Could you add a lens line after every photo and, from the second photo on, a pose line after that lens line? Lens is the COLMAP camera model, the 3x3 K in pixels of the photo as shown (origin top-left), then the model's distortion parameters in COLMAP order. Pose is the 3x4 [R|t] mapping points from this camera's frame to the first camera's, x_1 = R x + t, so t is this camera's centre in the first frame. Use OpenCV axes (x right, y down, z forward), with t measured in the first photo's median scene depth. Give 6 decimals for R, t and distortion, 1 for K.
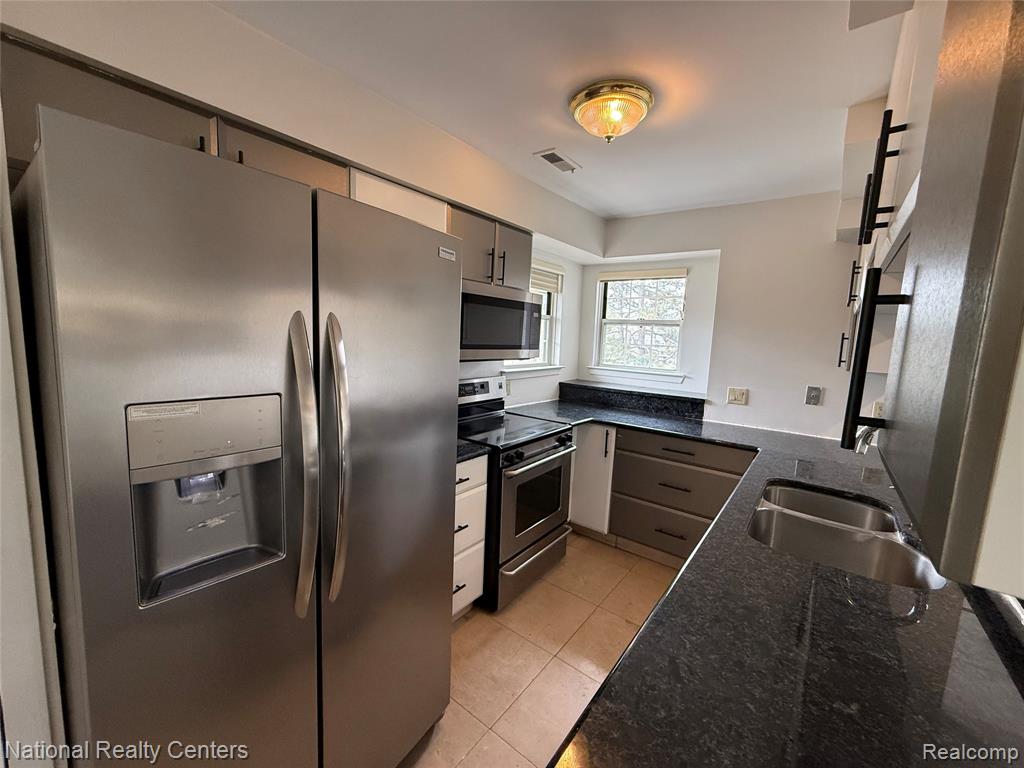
lens RADIAL K [[408.1, 0, 511.0], [0, 408.1, 383.0], [0, 0, 1]] dist [0.000665, -0.000442]
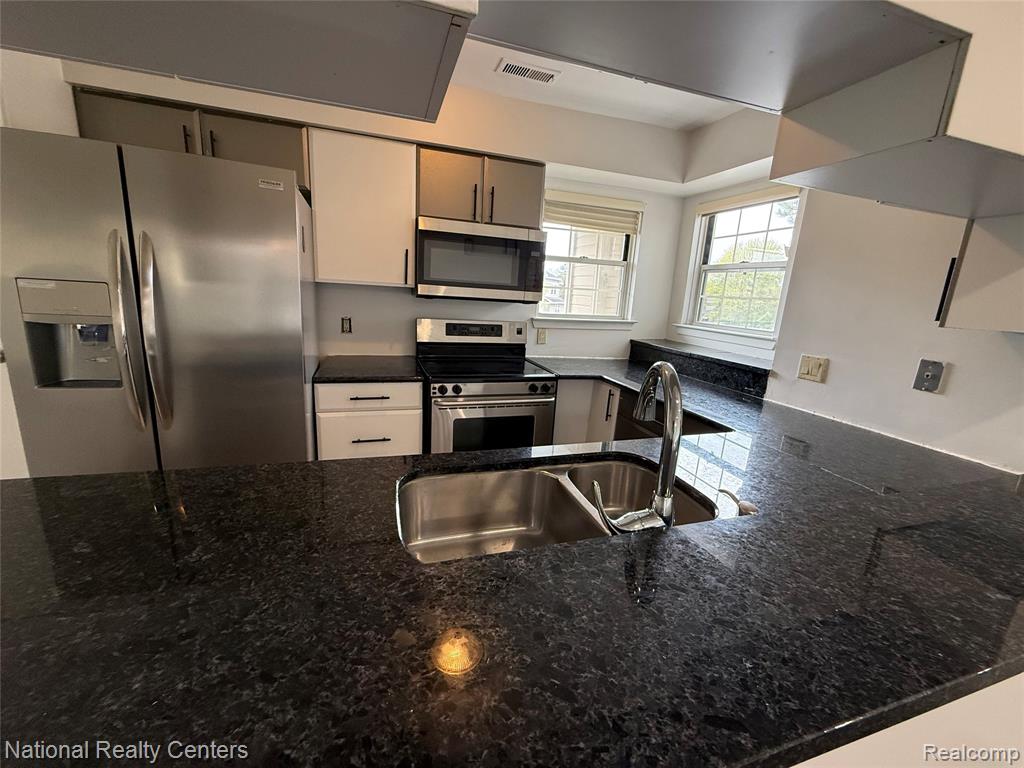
lens RADIAL K [[408.1, 0, 511.0], [0, 408.1, 383.0], [0, 0, 1]] dist [0.000665, -0.000442]
pose [[0.824837, 0.131377, -0.549895, 0.556552], [-0.091494, 0.990824, 0.099480, 0.037058], [0.557918, -0.031742, 0.829289, 0.182517]]
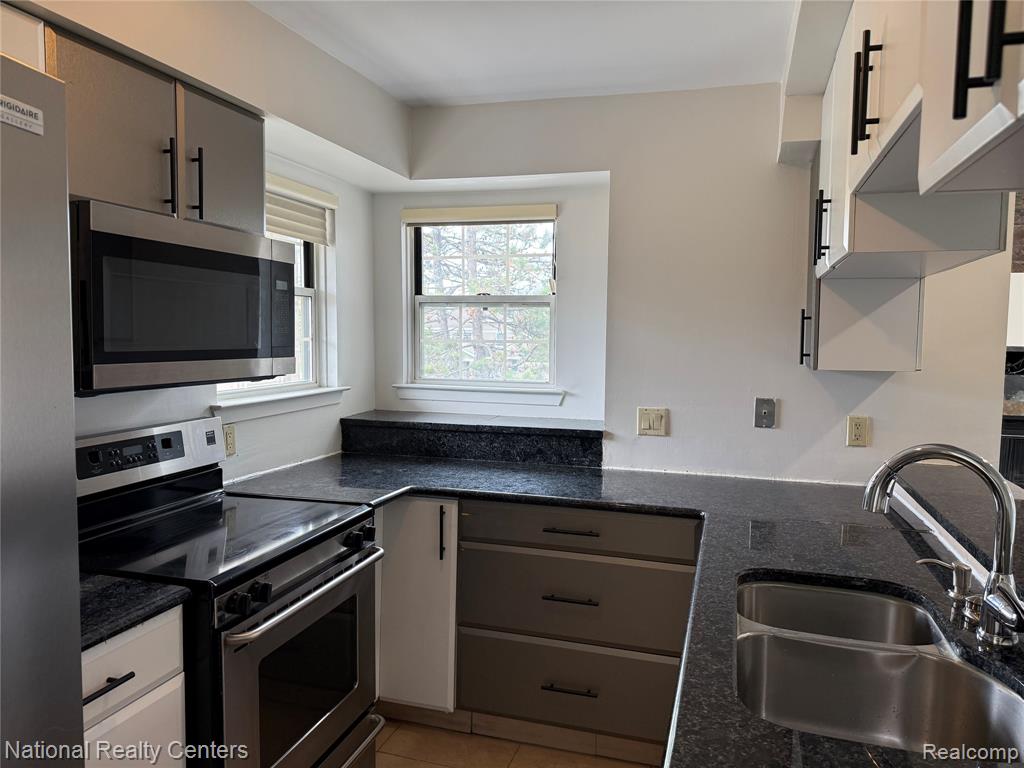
lens RADIAL K [[715.7, 0, 512.4], [0, 715.7, 381.4], [0, 0, 1]] dist [0.098354, -0.116364]
pose [[0.935176, -0.055048, 0.349880, 0.010275], [0.069708, 0.997133, -0.029438, -0.009784], [-0.347257, 0.051919, 0.936332, 0.110723]]
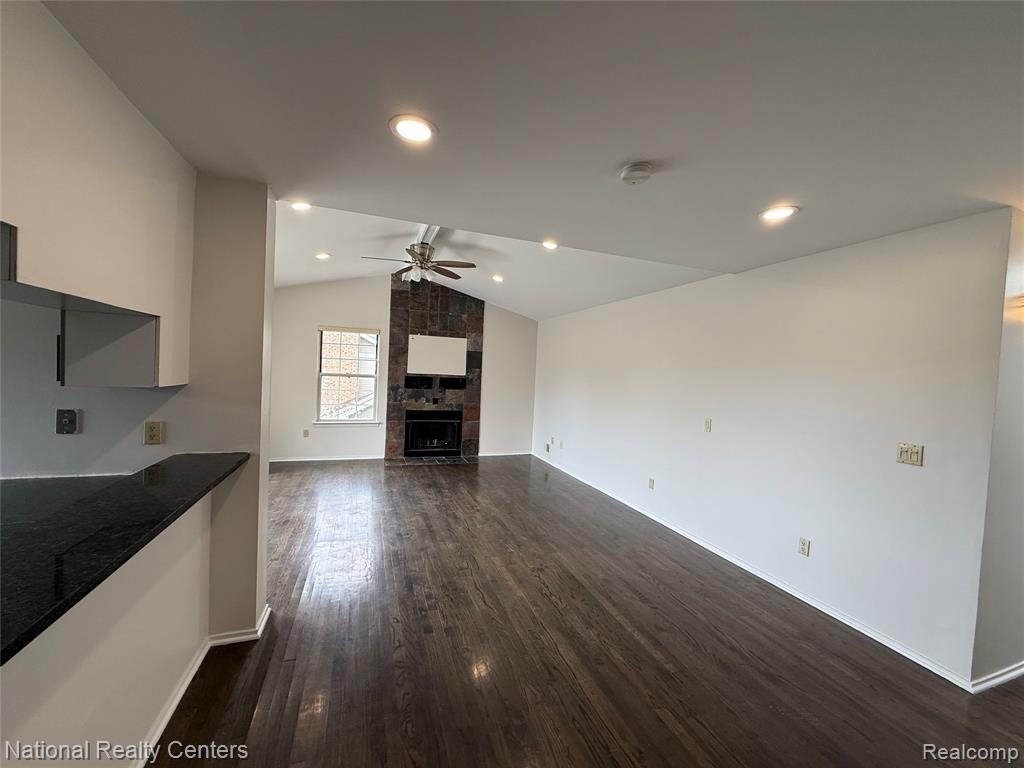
lens RADIAL K [[408.1, 0, 511.0], [0, 408.1, 383.0], [0, 0, 1]] dist [0.000665, -0.000442]
pose [[0.532549, -0.041113, 0.845400, 0.534441], [0.079080, 0.996867, -0.001336, 0.025650], [-0.842697, 0.067566, 0.534132, -0.070213]]
